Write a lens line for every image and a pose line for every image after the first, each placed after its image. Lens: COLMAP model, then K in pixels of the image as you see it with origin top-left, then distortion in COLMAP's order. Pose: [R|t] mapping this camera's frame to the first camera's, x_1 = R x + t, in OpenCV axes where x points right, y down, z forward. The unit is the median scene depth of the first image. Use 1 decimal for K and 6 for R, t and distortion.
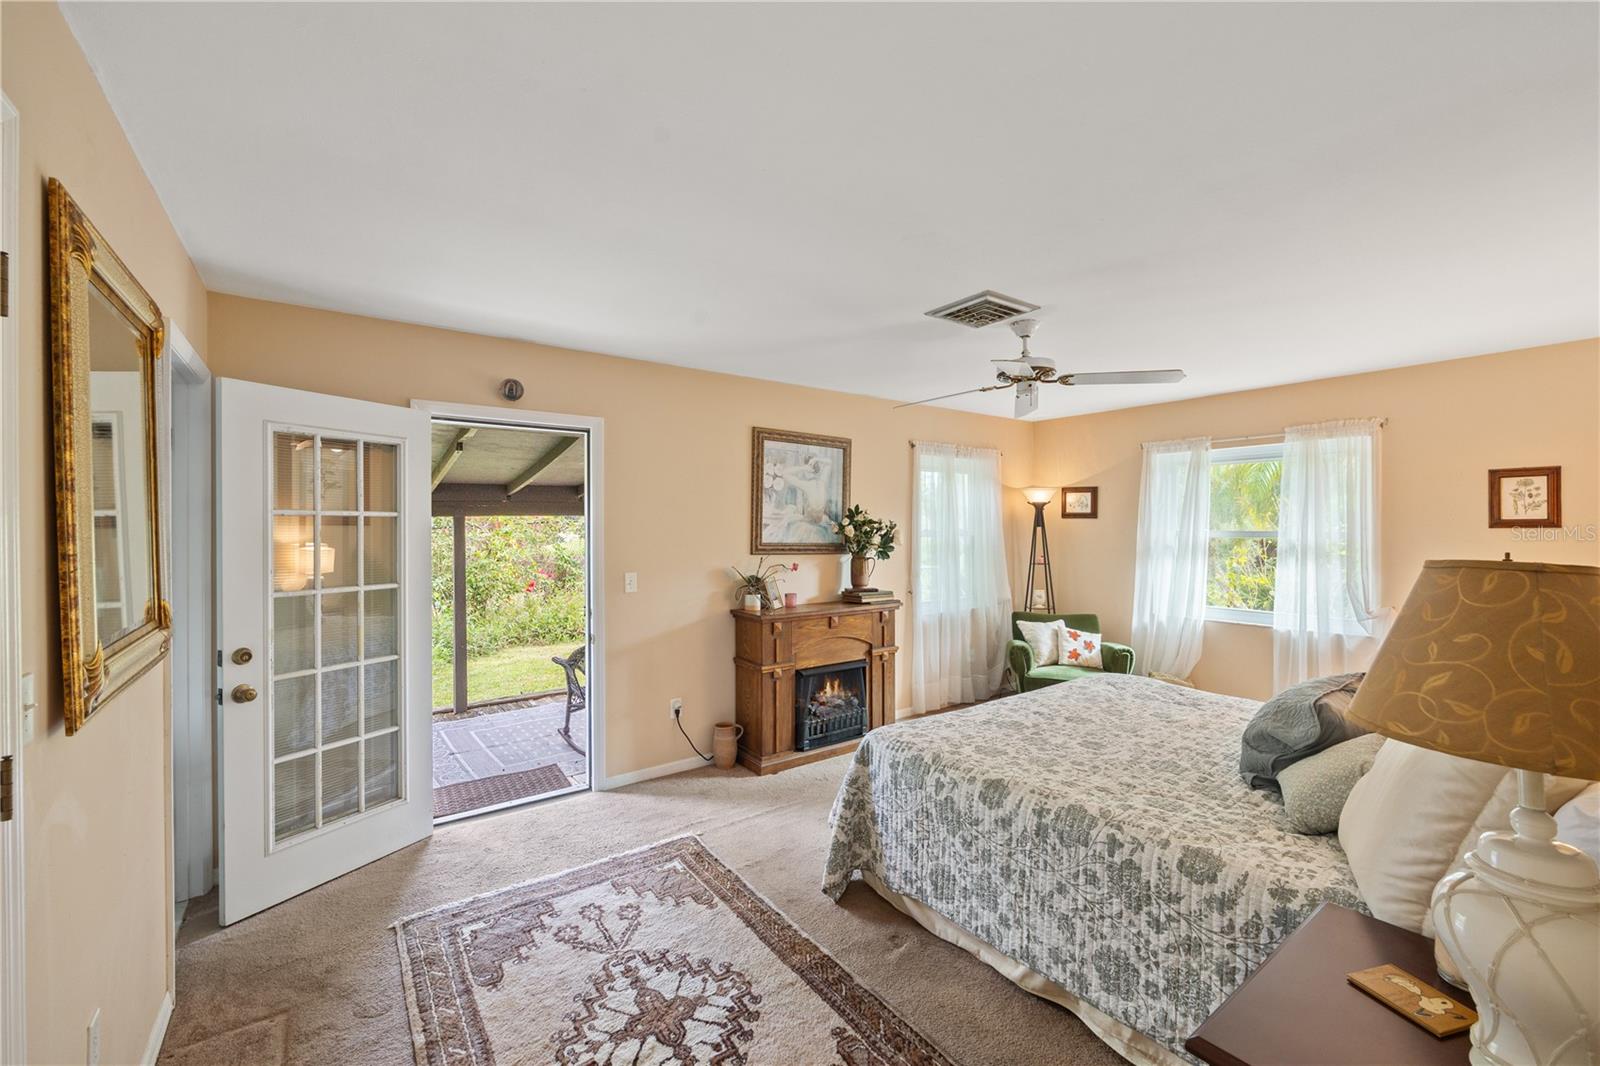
lens RADIAL K [[659.8, 0, 798.7], [0, 659.8, 529.7], [0, 0, 1]] dist [0.000005, 0.000273]
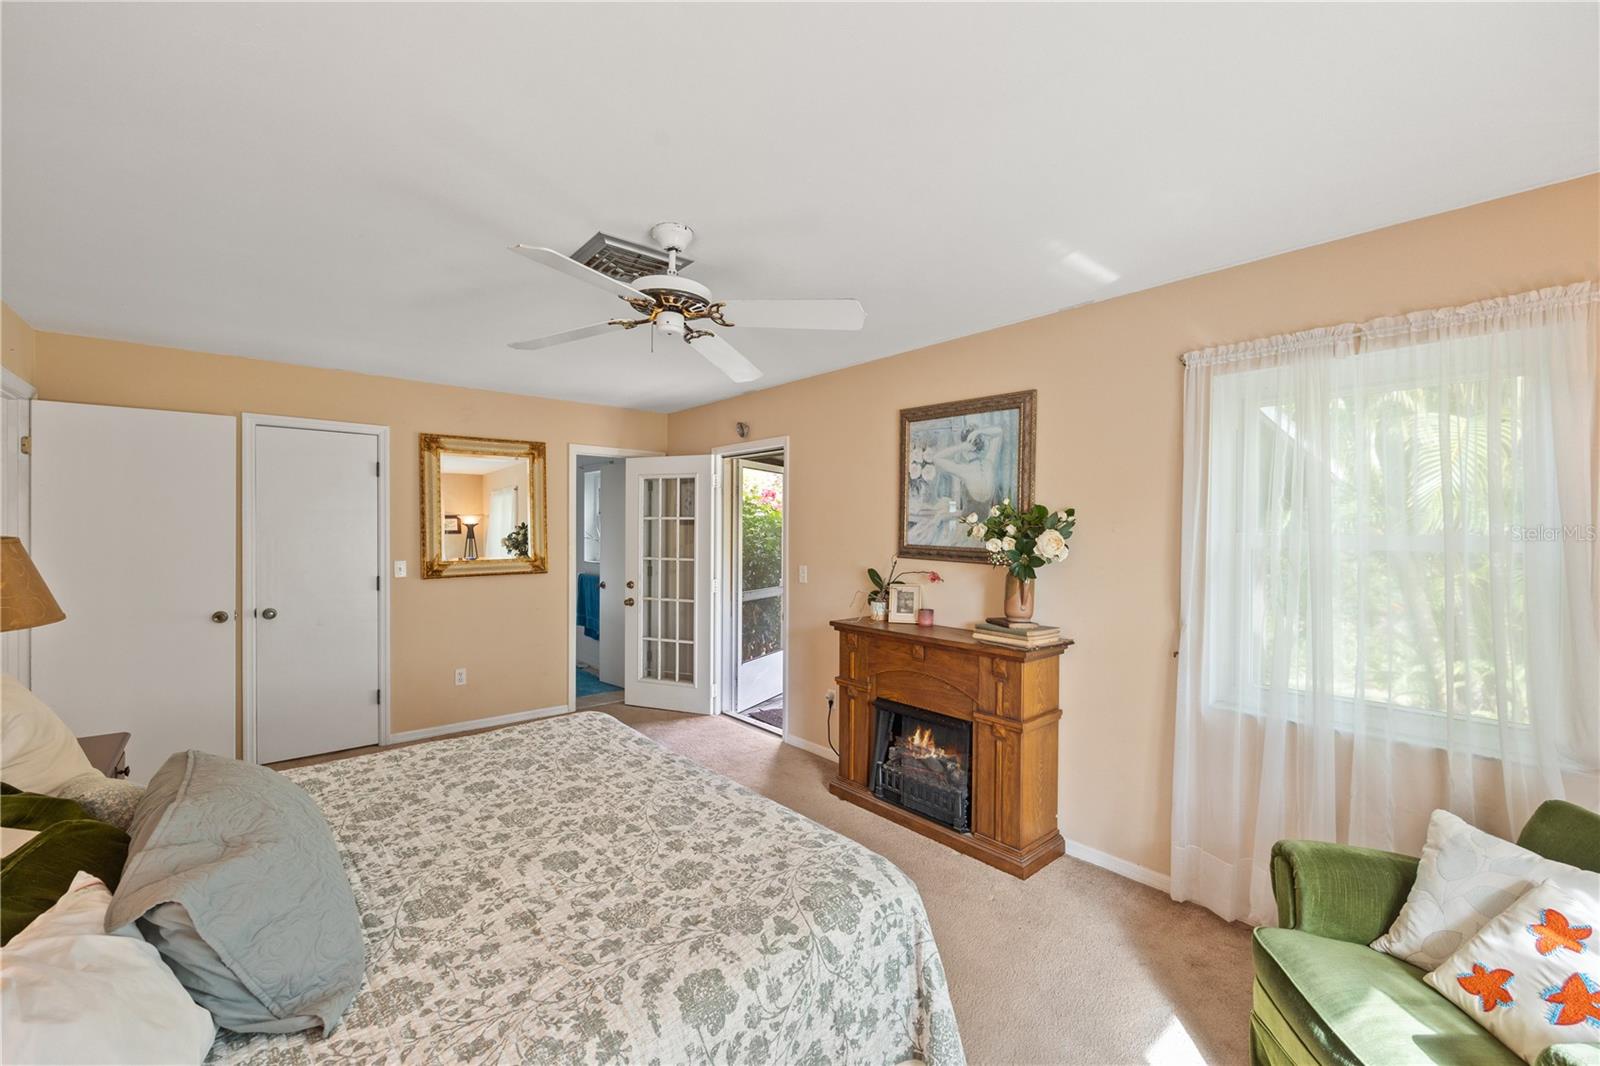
lens RADIAL K [[592.6, 0, 800.0], [0, 592.6, 533.0], [0, 0, 1]] dist [-0.031221, -0.000074]
pose [[0.119583, 0.005441, -0.992809, 0.684404], [-0.009151, 0.999949, 0.004378, 0.003227], [0.992782, 0.008561, 0.119626, 0.771012]]
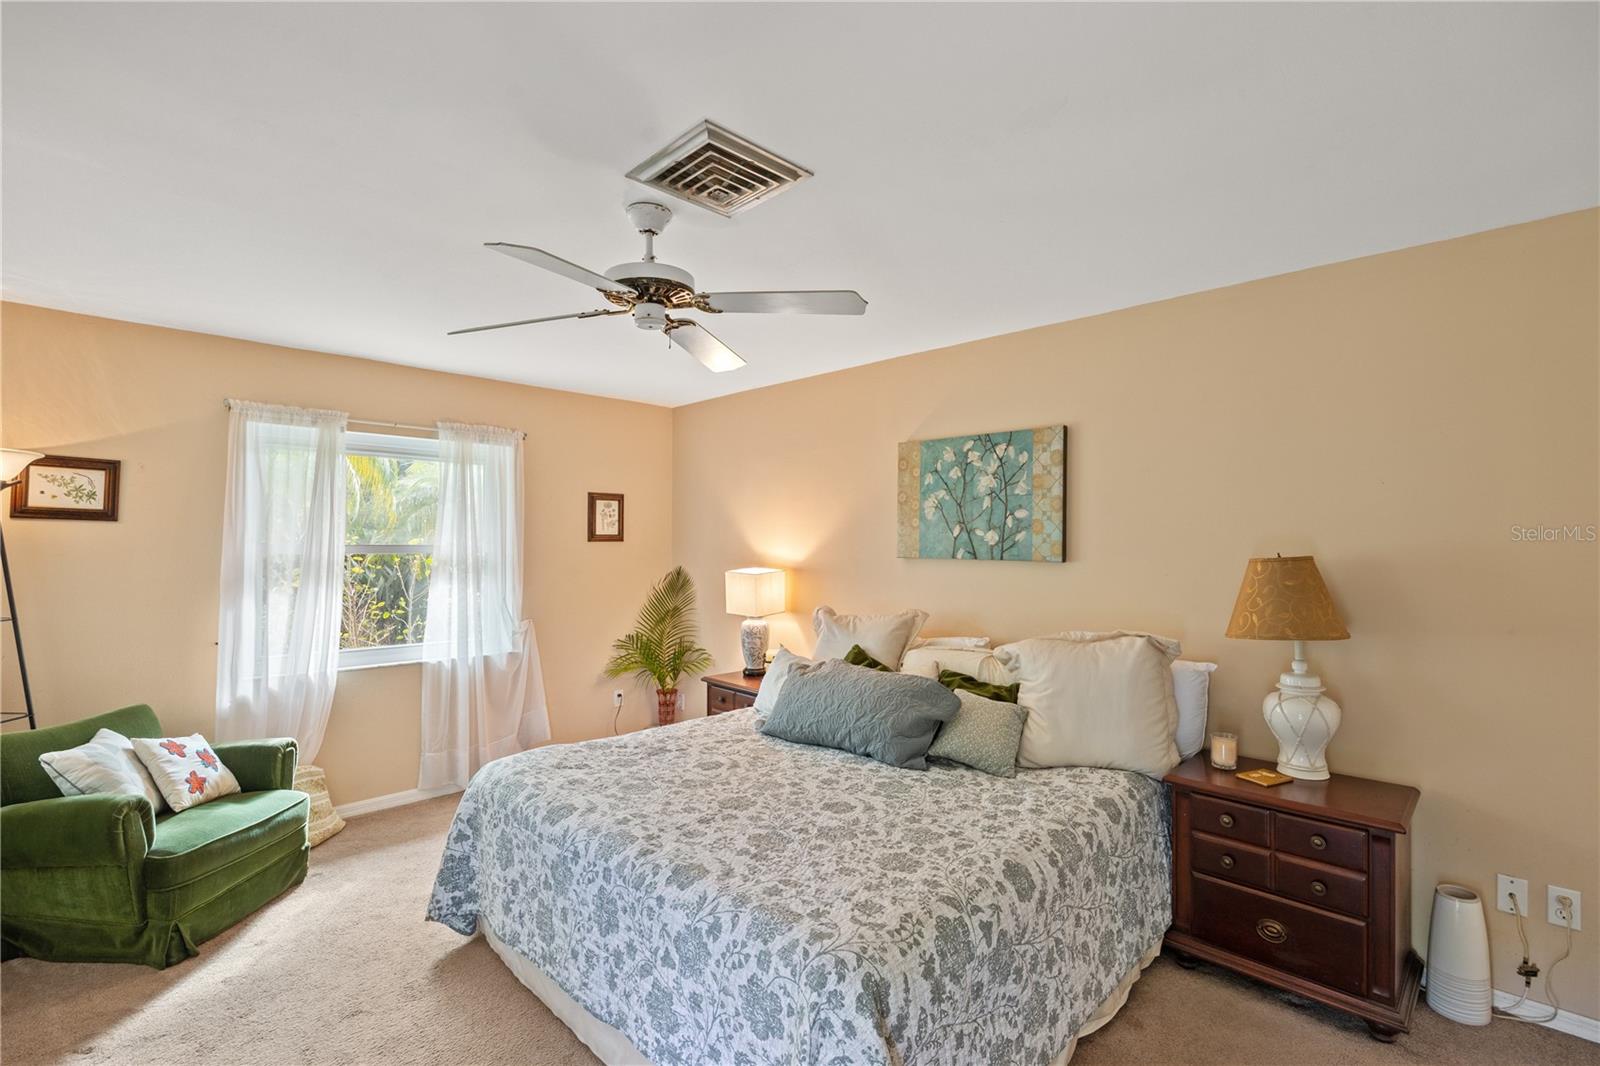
lens RADIAL K [[735.1, 0, 800.0], [0, 735.1, 533.0], [0, 0, 1]] dist [-0.012431, -0.000133]
pose [[-0.170854, 0.014199, 0.985194, -0.294144], [0.000919, 0.999898, -0.014251, 0.001048], [-0.985296, -0.001530, -0.170850, 0.800924]]
